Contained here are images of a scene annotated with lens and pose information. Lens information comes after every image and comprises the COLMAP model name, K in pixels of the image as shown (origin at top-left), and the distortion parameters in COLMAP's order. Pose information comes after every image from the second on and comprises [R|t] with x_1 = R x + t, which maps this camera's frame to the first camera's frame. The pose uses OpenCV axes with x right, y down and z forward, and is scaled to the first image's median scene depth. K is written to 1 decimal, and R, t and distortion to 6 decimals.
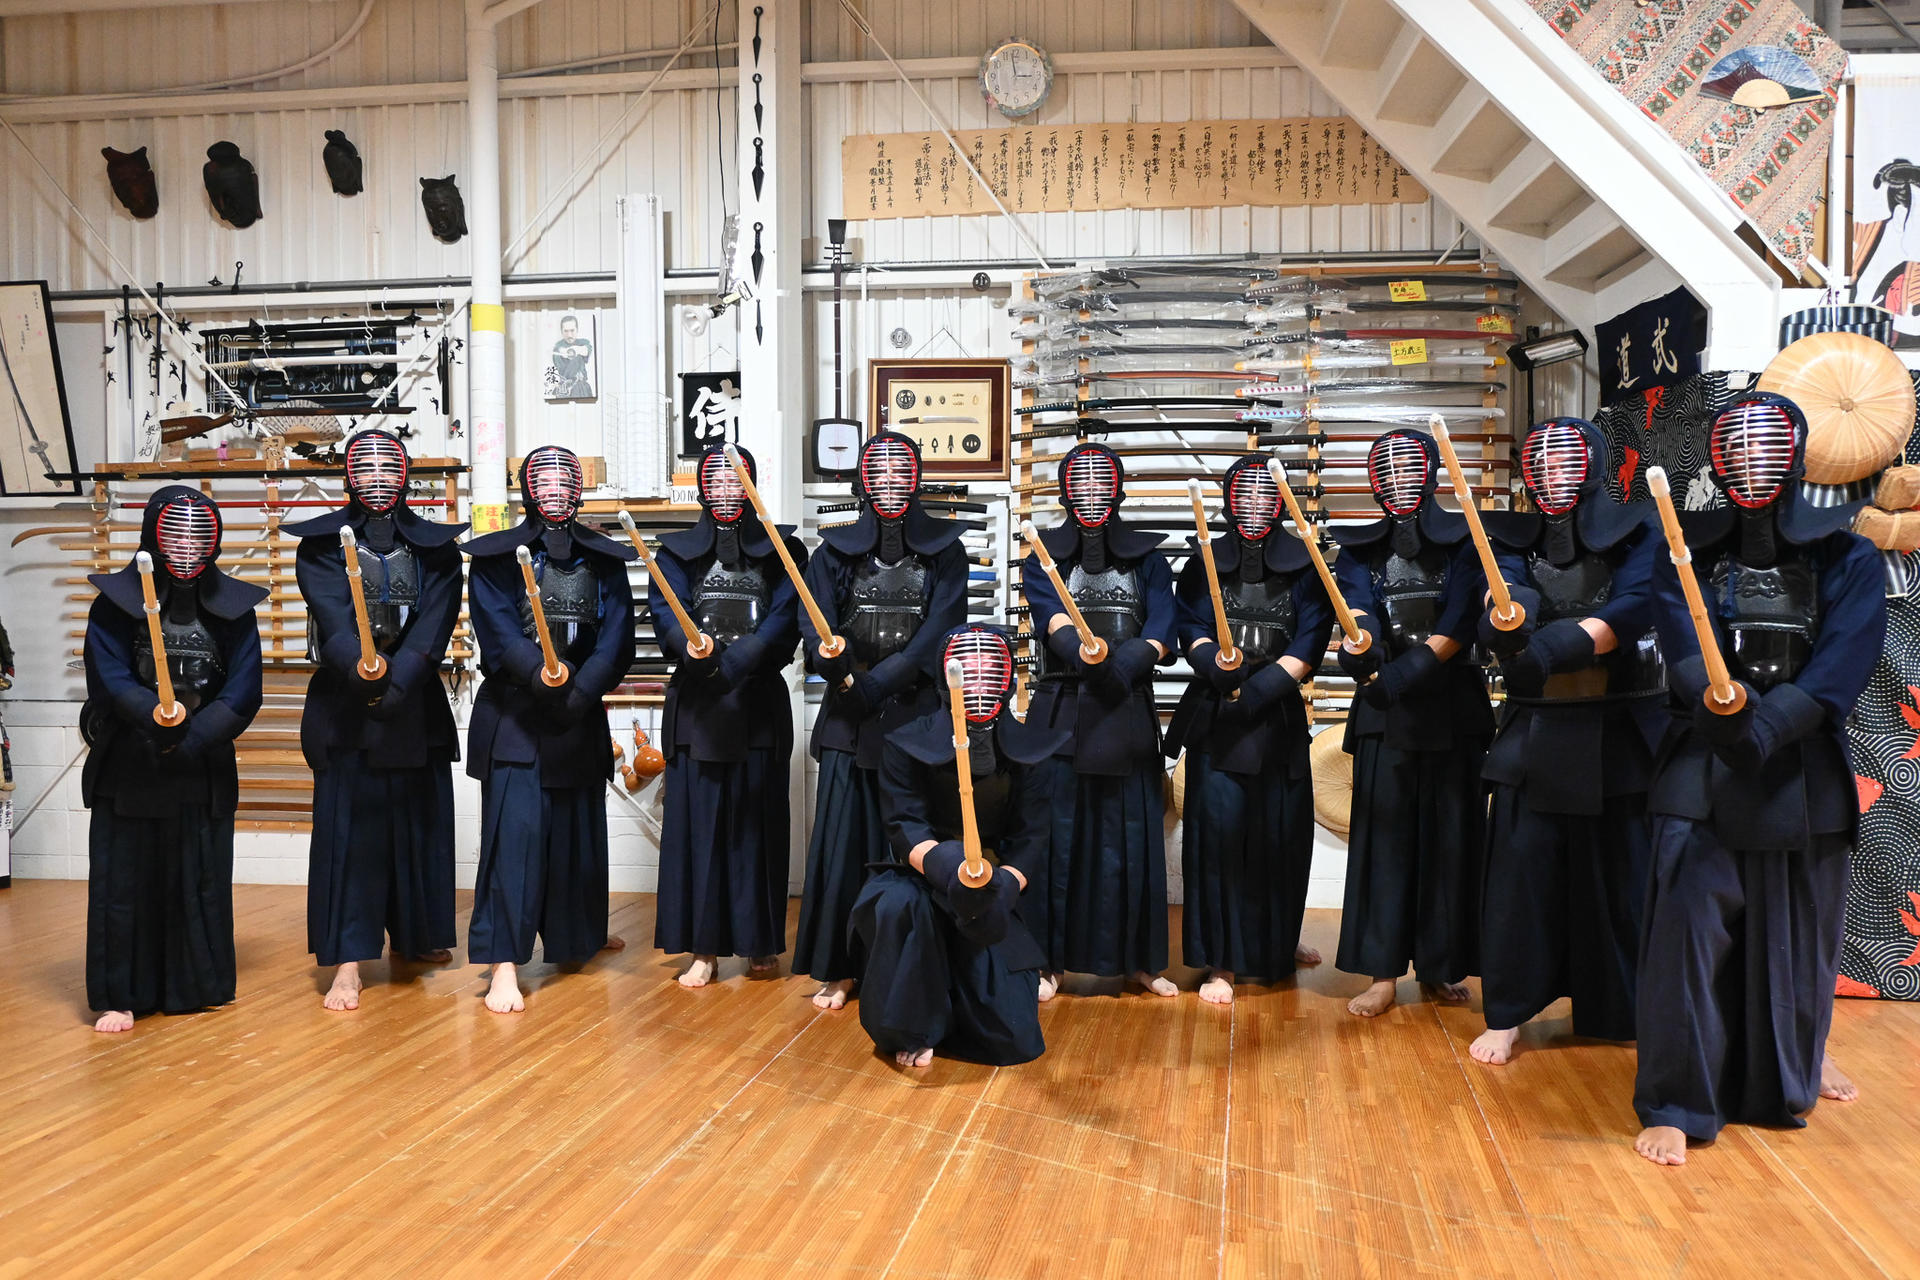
lens RADIAL K [[1474.3, 0, 953.5], [0, 1474.3, 641.6], [0, 0, 1]] dist [-0.003712, 0.003963]
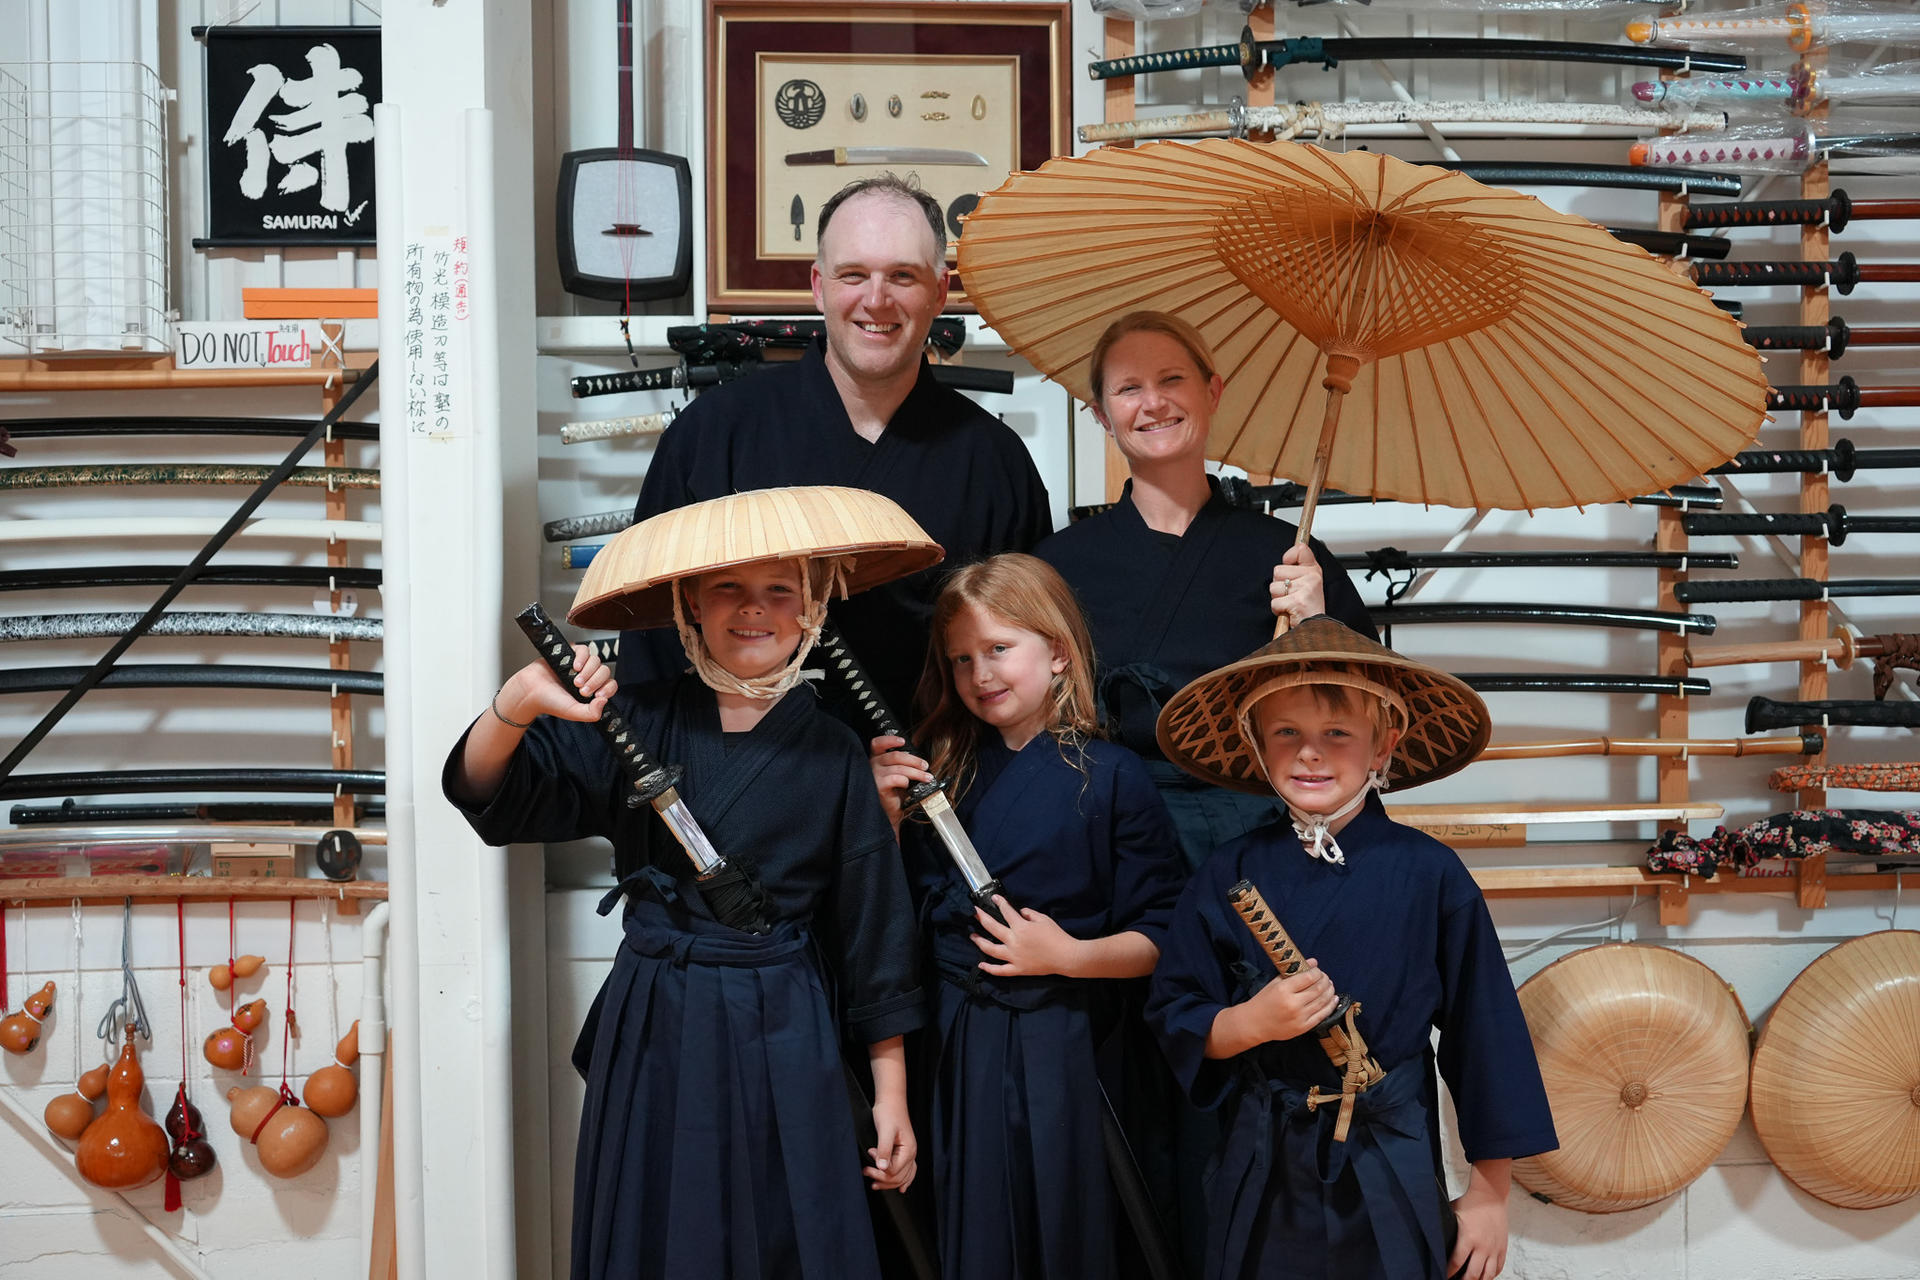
lens RADIAL K [[2227.9, 0, 922.4], [0, 2227.9, 587.8], [0, 0, 1]] dist [0.018971, 0.000000]
pose [[0.985635, -0.010494, 0.168566, -0.099504], [0.014557, 0.999632, -0.022889, -0.020934], [-0.168264, 0.025014, 0.985425, 0.402454]]
